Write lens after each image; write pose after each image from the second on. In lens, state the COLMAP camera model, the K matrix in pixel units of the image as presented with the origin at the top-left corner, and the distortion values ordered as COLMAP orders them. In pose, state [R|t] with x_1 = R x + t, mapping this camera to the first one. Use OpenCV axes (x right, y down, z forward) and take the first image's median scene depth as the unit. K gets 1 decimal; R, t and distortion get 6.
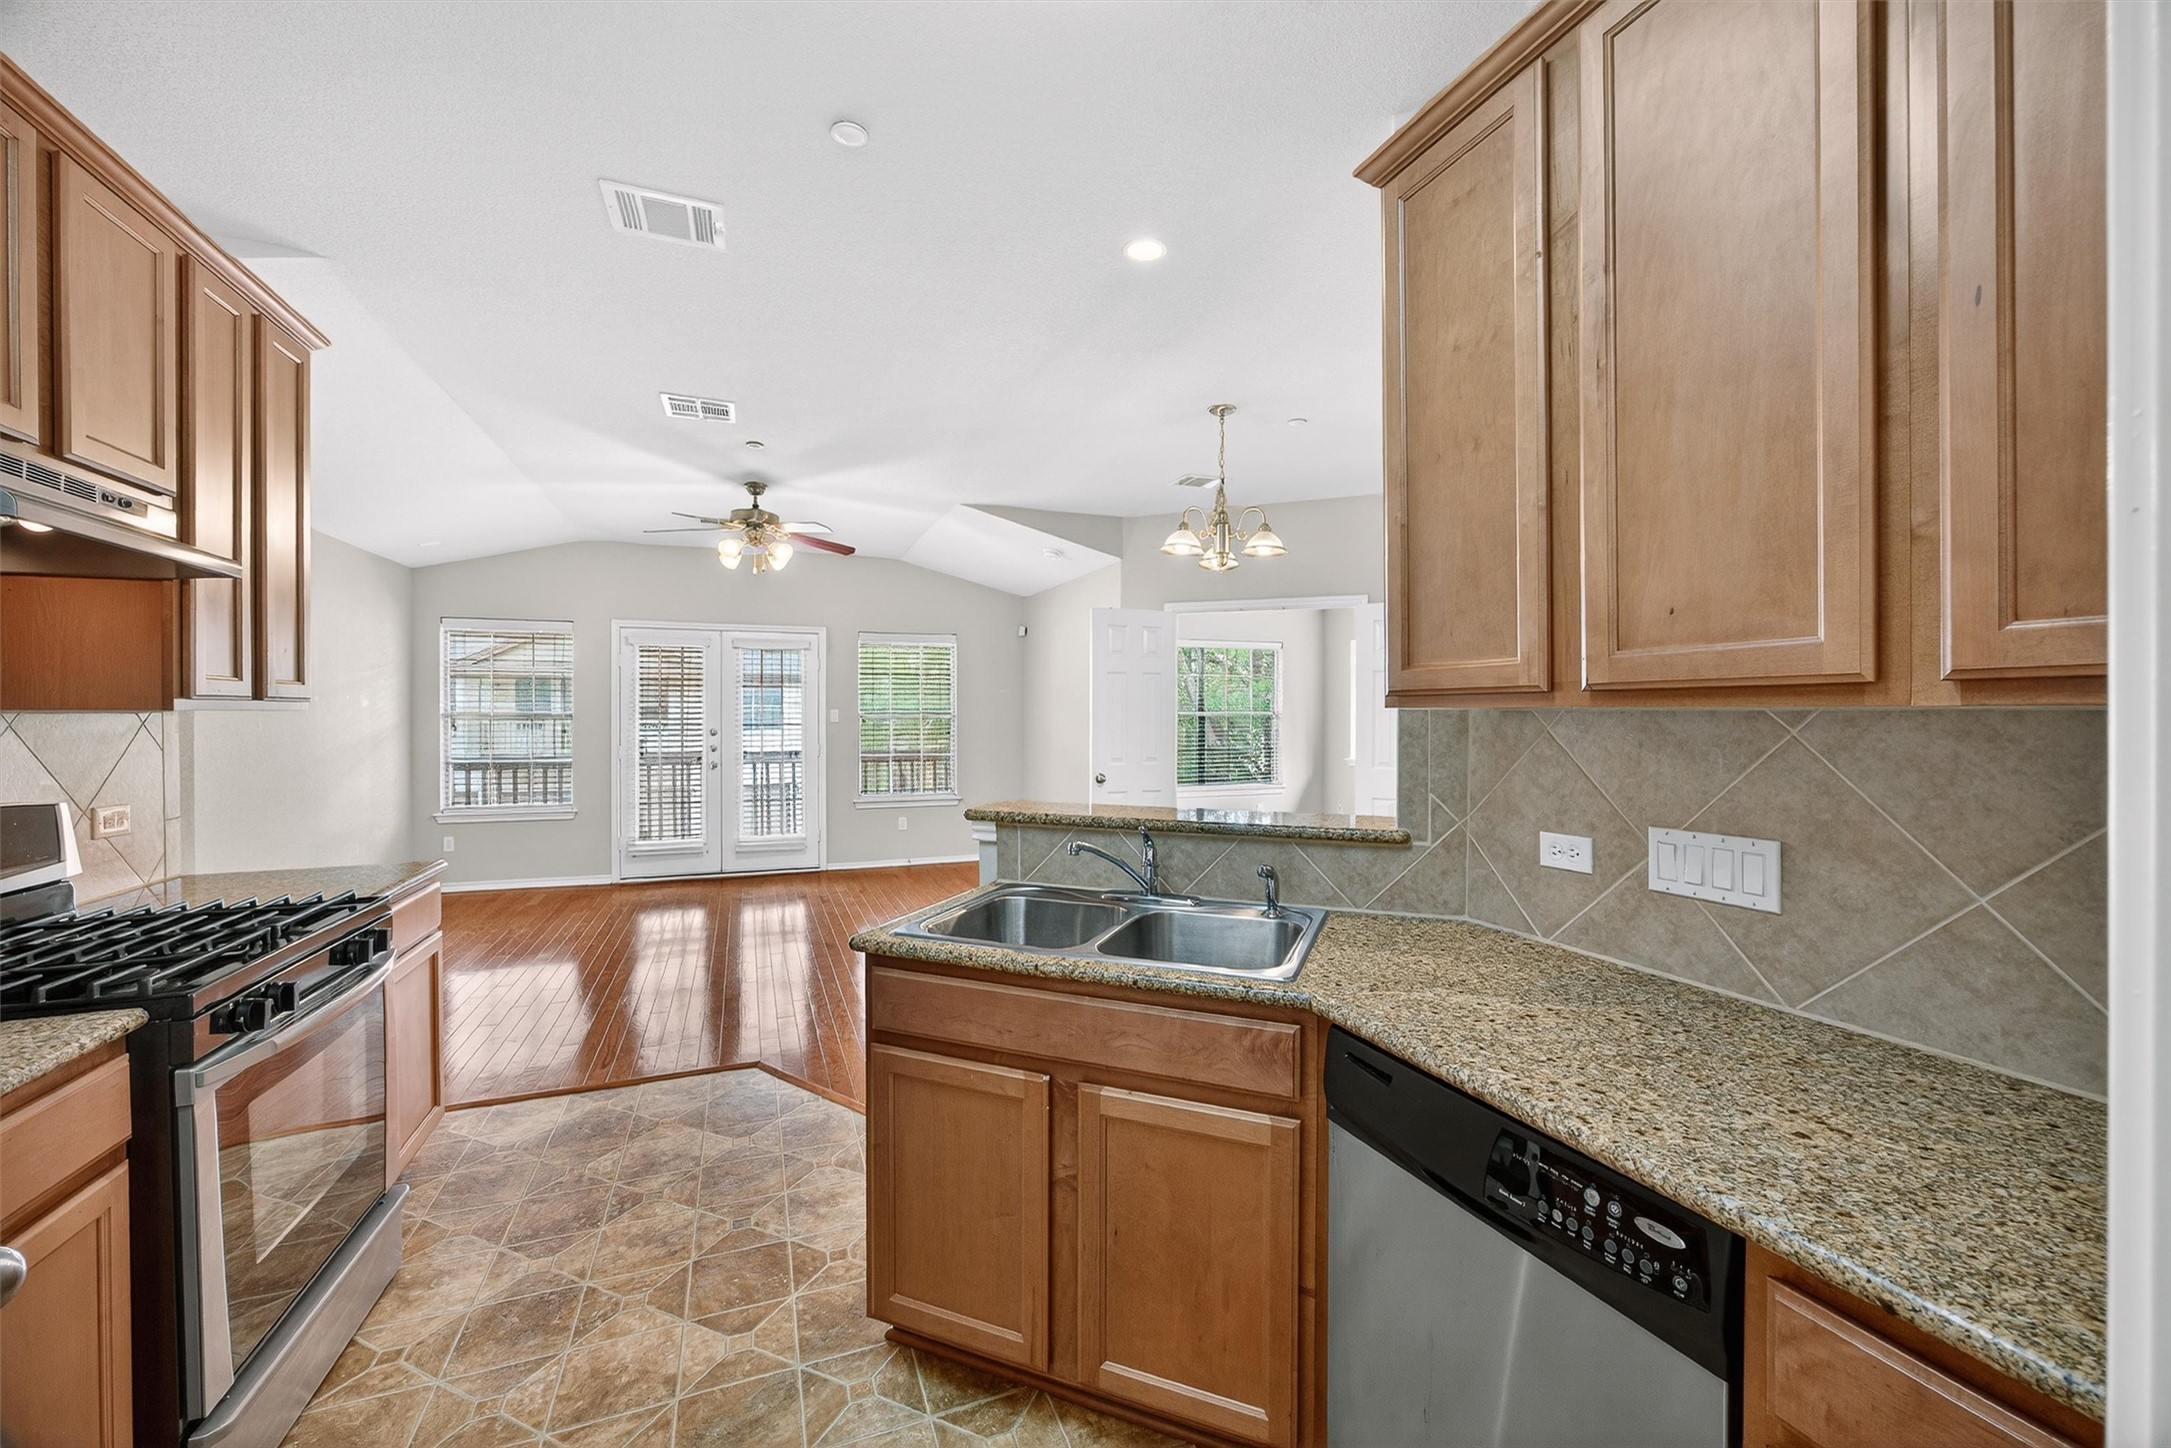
lens RADIAL K [[835.9, 0, 1056.7], [0, 835.9, 718.4], [0, 0, 1]] dist [-0.002116, -0.000078]
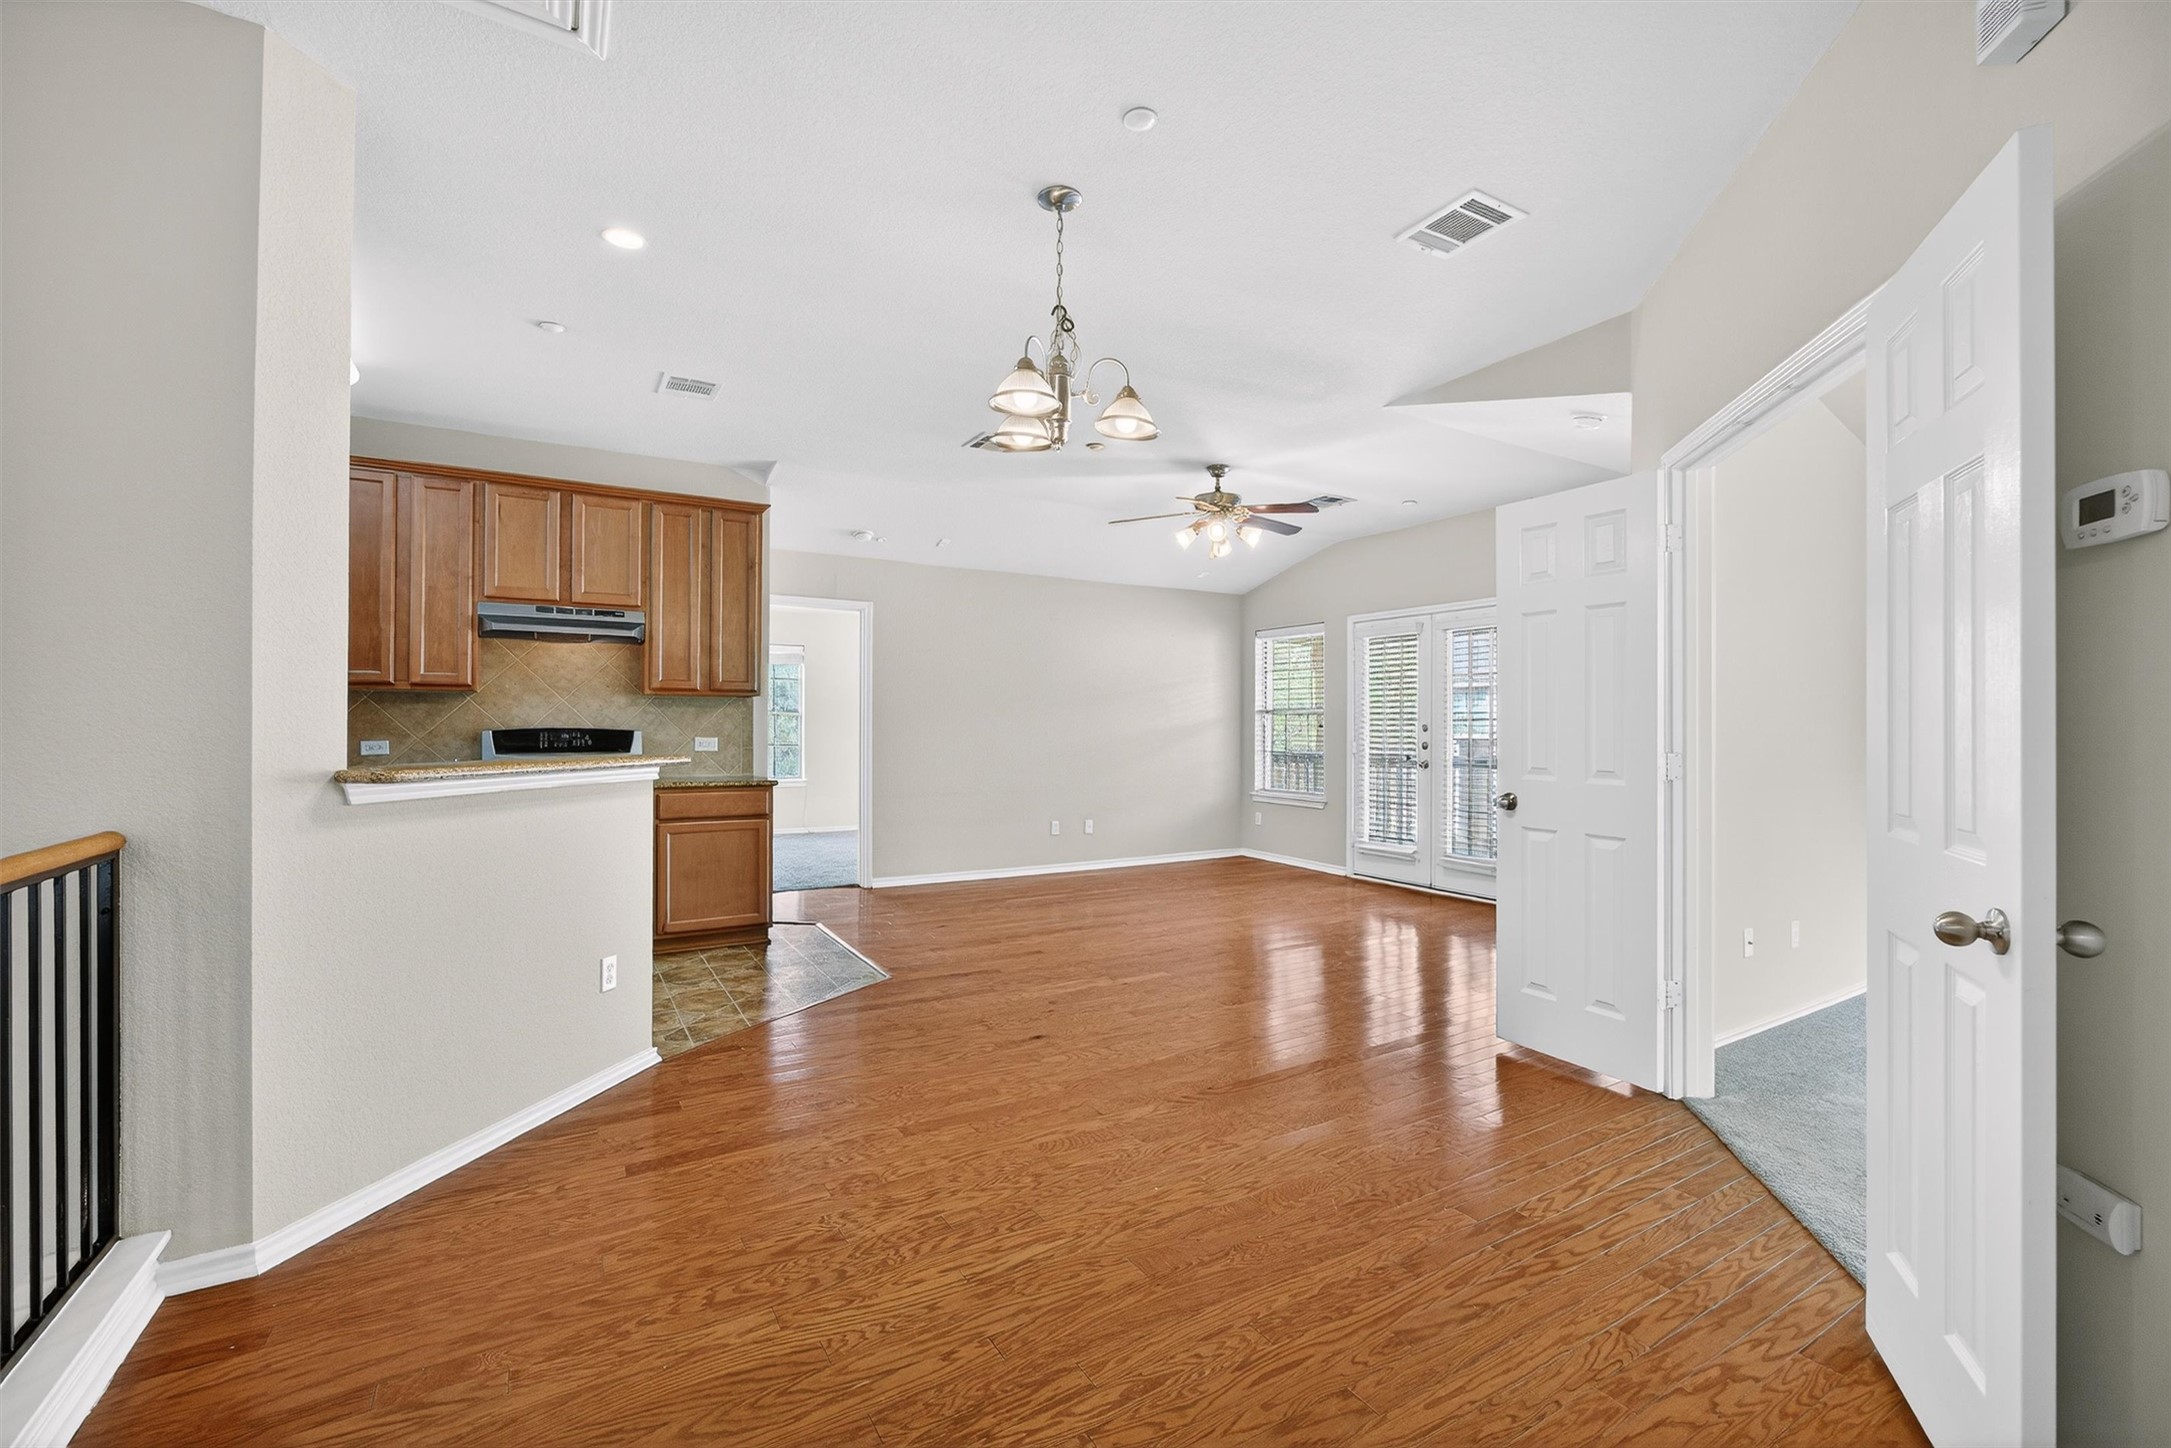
lens RADIAL K [[924.4, 0, 1103.0], [0, 924.4, 722.1], [0, 0, 1]] dist [-0.022449, 0.014050]
pose [[0.202565, -0.001818, -0.979267, 0.586187], [-0.006618, 0.999973, -0.003225, 0.019767], [0.979247, 0.007134, 0.202547, 0.567670]]
